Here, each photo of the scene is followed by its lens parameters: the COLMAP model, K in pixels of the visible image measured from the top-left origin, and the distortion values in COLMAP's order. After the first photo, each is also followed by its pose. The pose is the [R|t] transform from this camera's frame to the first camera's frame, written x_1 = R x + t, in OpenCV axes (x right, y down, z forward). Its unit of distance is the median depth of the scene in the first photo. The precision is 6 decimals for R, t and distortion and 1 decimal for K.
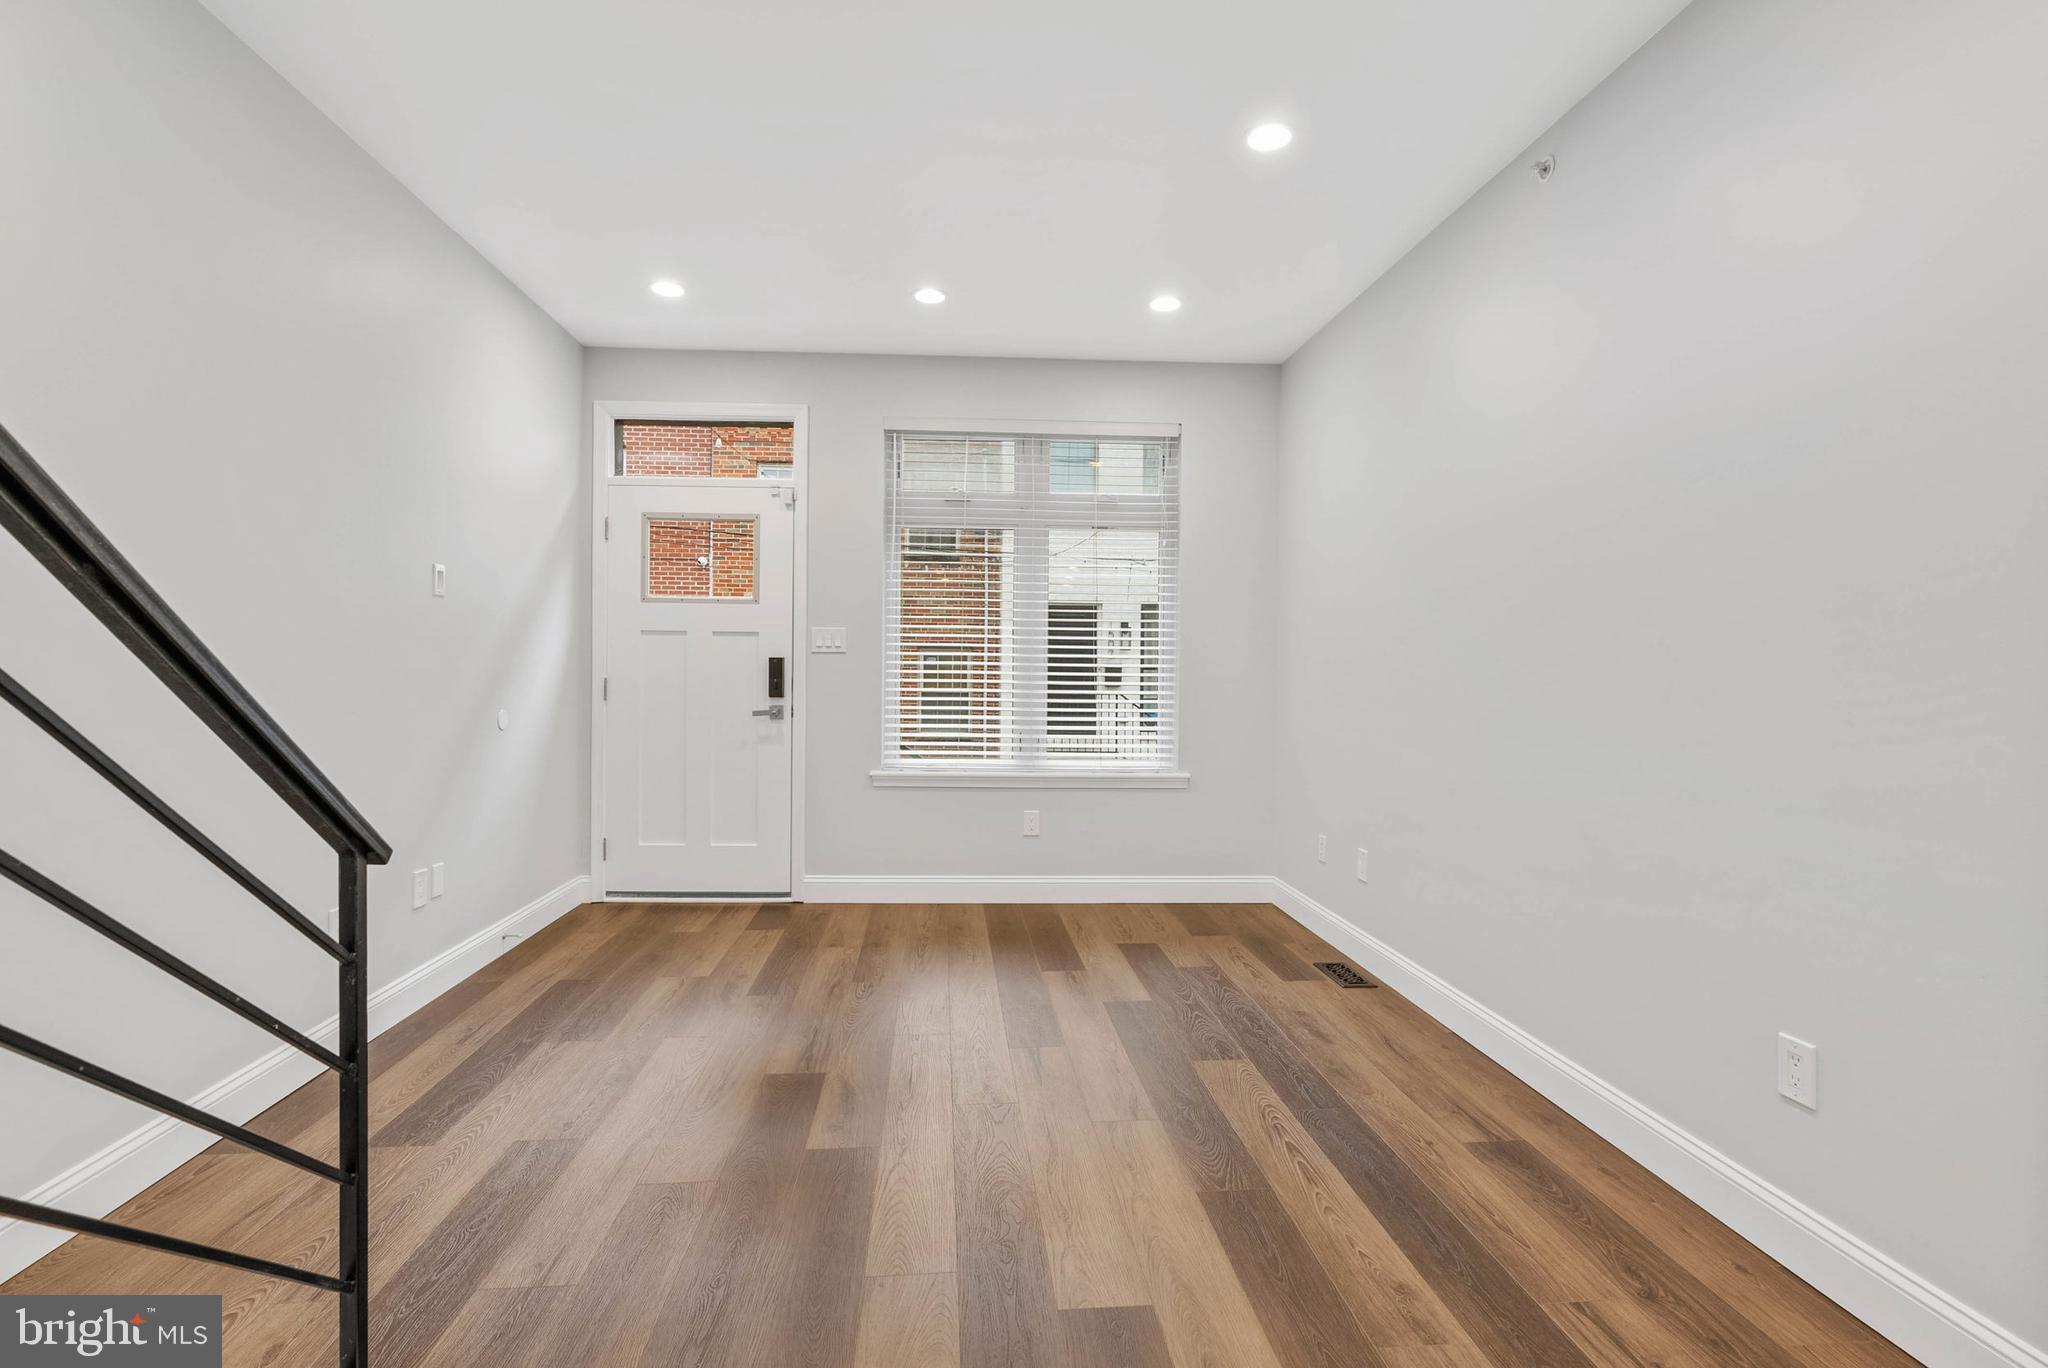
lens RADIAL K [[939.0, 0, 993.5], [0, 939.0, 698.7], [0, 0, 1]] dist [-0.005324, 0.000178]
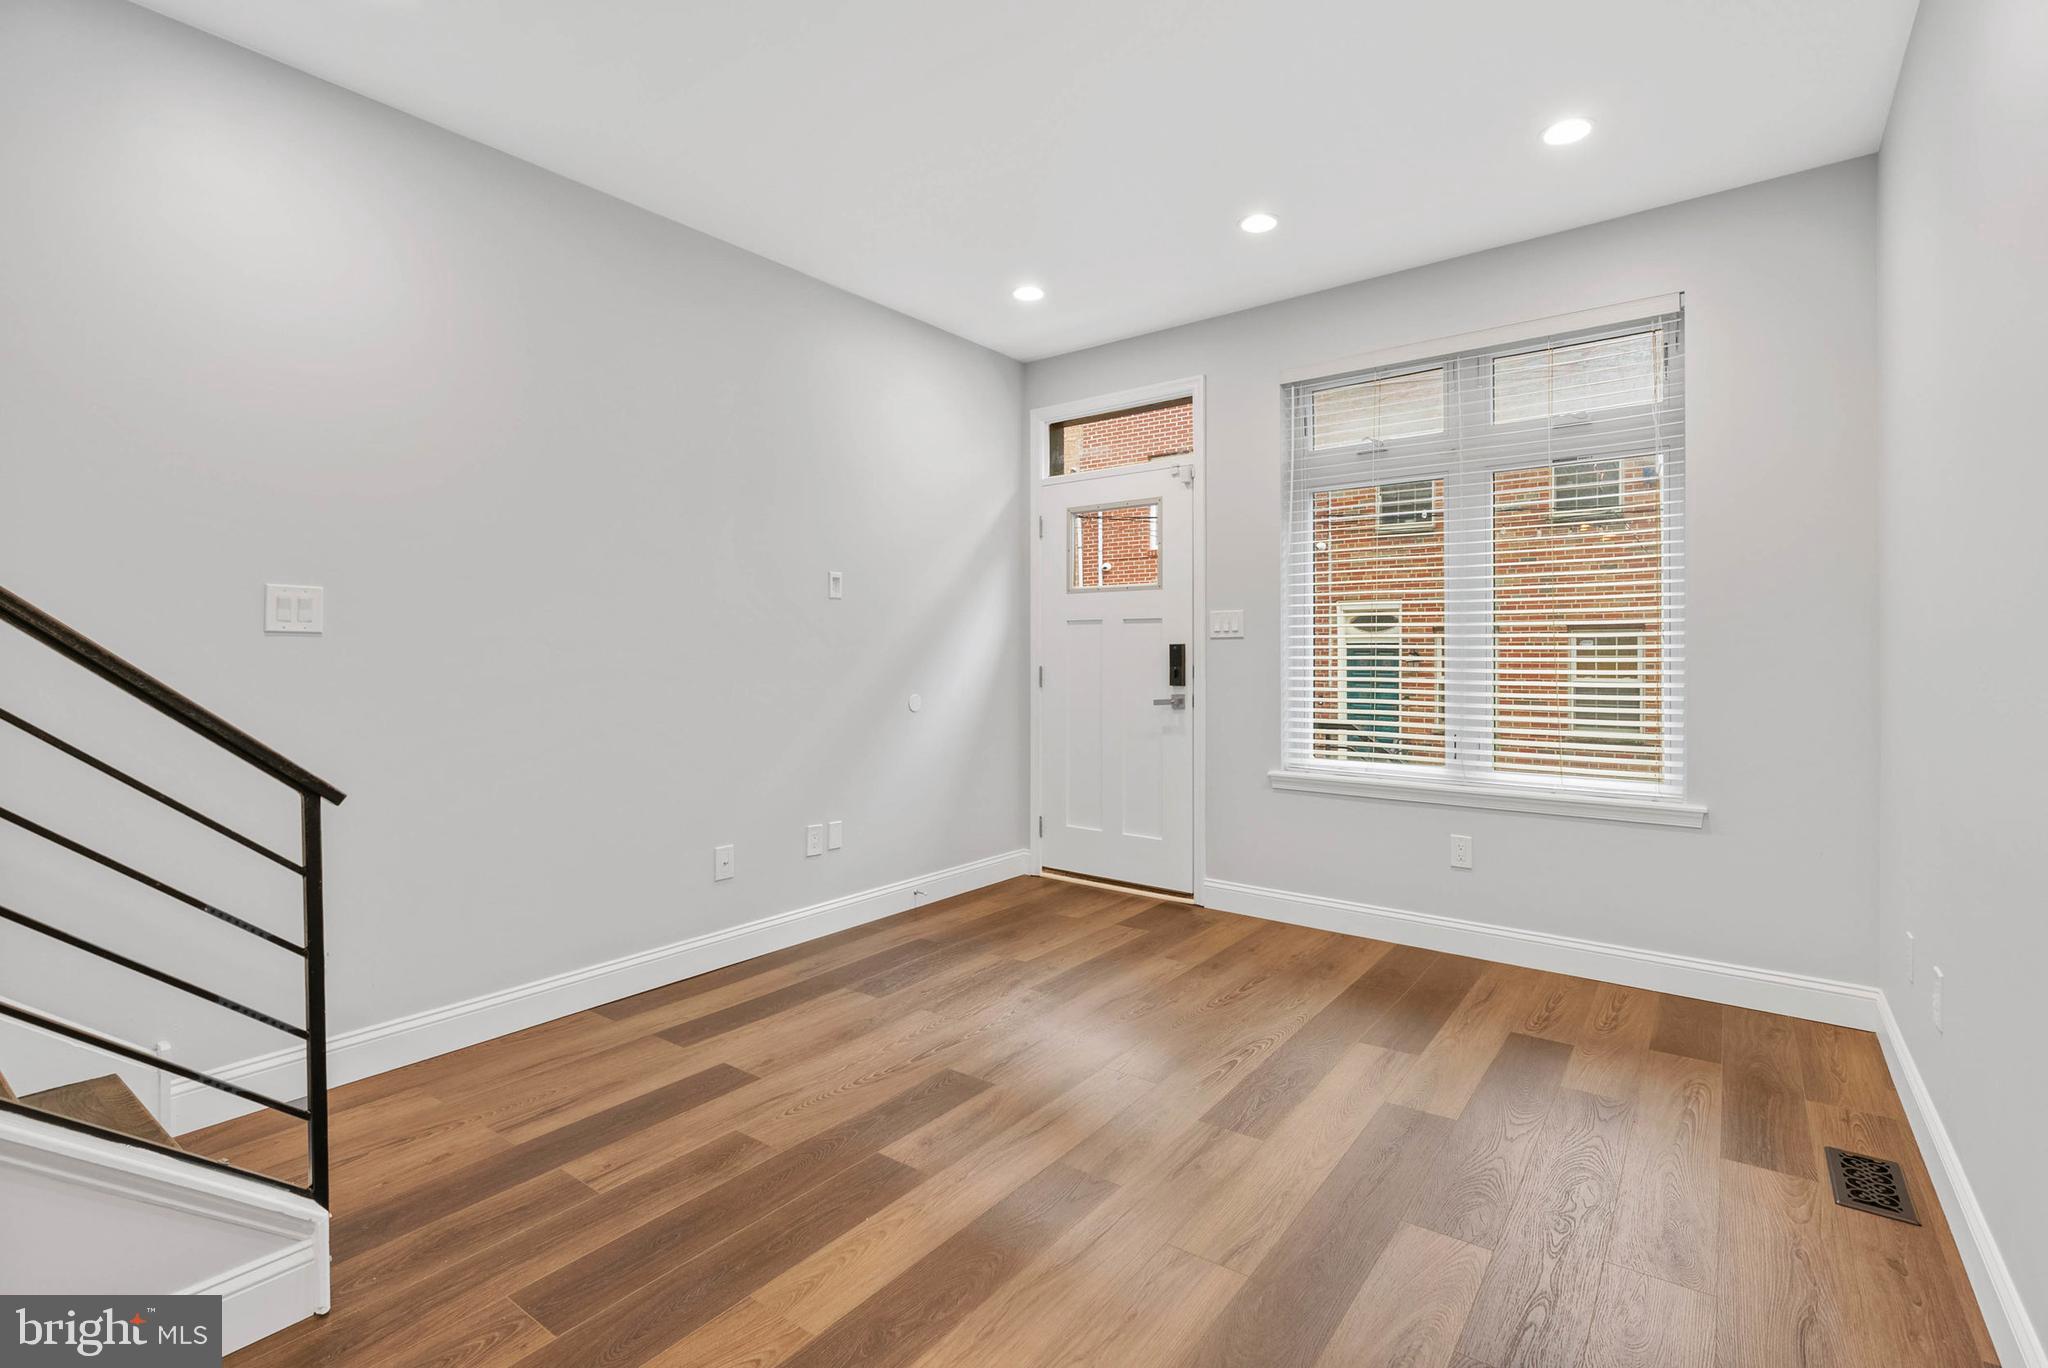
lens RADIAL K [[939.0, 0, 1033.3], [0, 939.0, 666.8], [0, 0, 1]] dist [-0.005324, 0.000178]
pose [[0.761504, -0.002190, -0.648156, 0.276982], [-0.011705, 0.999785, -0.017129, -0.003008], [0.648054, 0.020630, 0.761315, 0.180559]]
